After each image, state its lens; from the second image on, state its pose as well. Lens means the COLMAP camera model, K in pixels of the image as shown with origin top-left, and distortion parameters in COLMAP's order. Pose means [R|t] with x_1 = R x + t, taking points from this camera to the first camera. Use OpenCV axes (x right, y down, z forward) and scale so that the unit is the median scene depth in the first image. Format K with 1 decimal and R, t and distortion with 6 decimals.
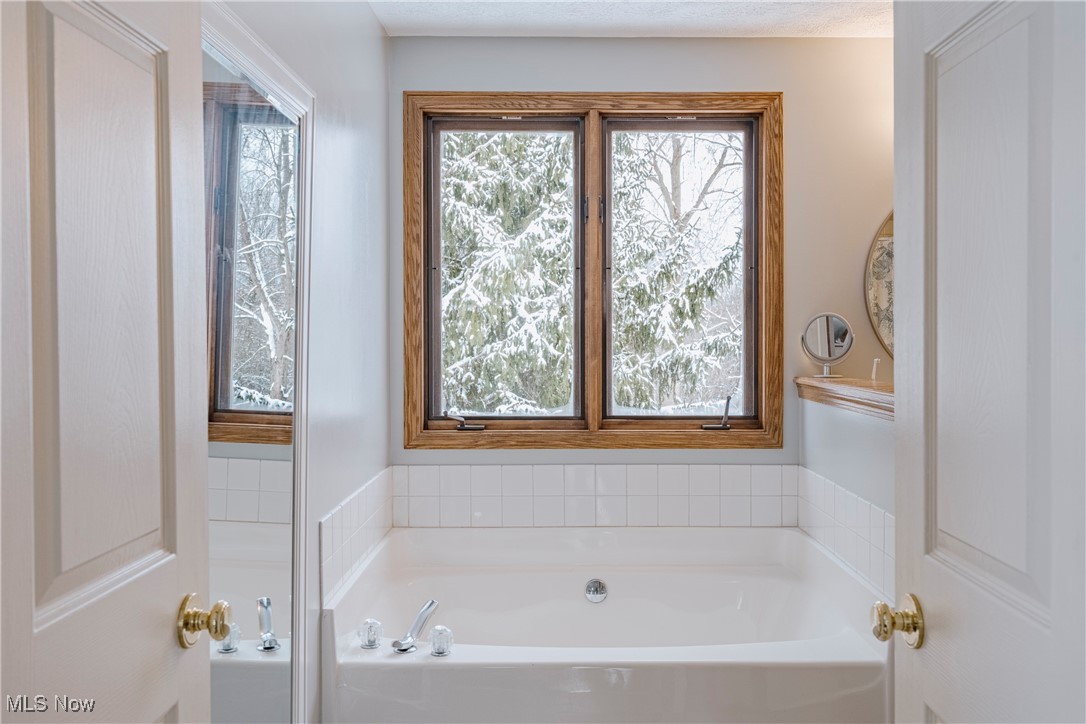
lens RADIAL K [[940.8, 0, 596.9], [0, 940.8, 358.8], [0, 0, 1]] dist [-0.003226, -0.000973]
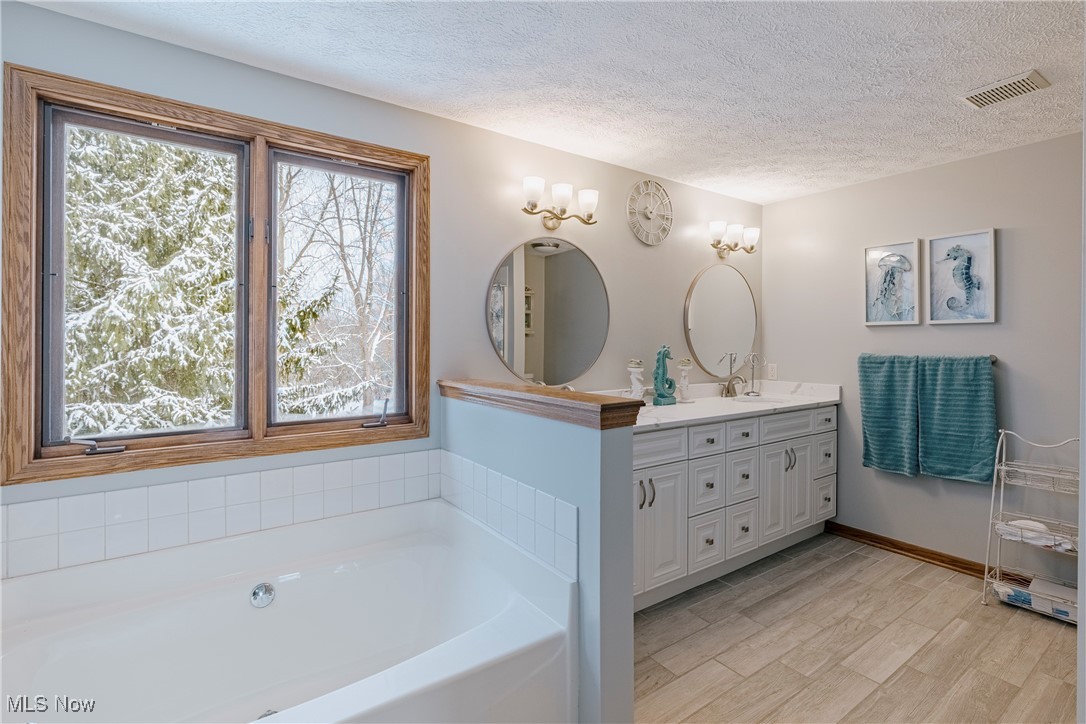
lens RADIAL K [[503.1, 0, 545.0], [0, 503.1, 339.7], [0, 0, 1]] dist [-0.006214, 0.001513]
pose [[0.840511, 0.003360, 0.541783, -0.014360], [0.012554, 0.999592, -0.025675, -0.006171], [-0.541648, 0.028382, 0.840126, 0.130586]]
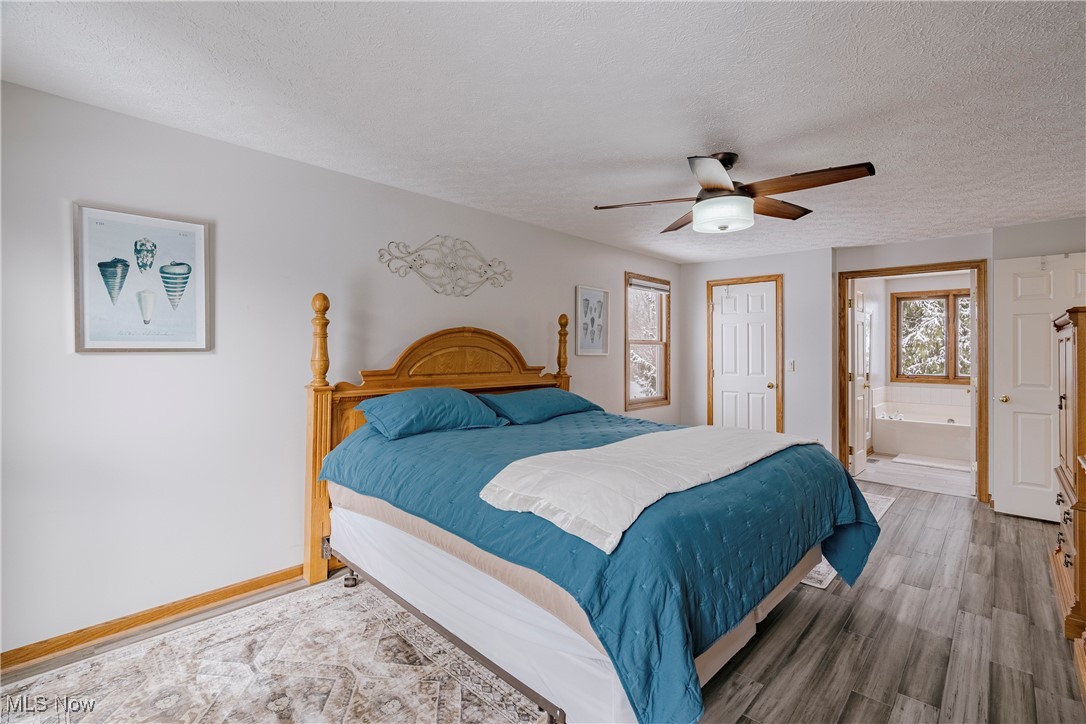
lens RADIAL K [[503.1, 0, 545.0], [0, 503.1, 339.7], [0, 0, 1]] dist [-0.006214, 0.001513]
pose [[0.703922, -0.004782, -0.710261, 0.100382], [-0.030160, 0.998874, -0.036616, 0.014158], [0.709637, 0.047196, 0.702985, -0.561178]]
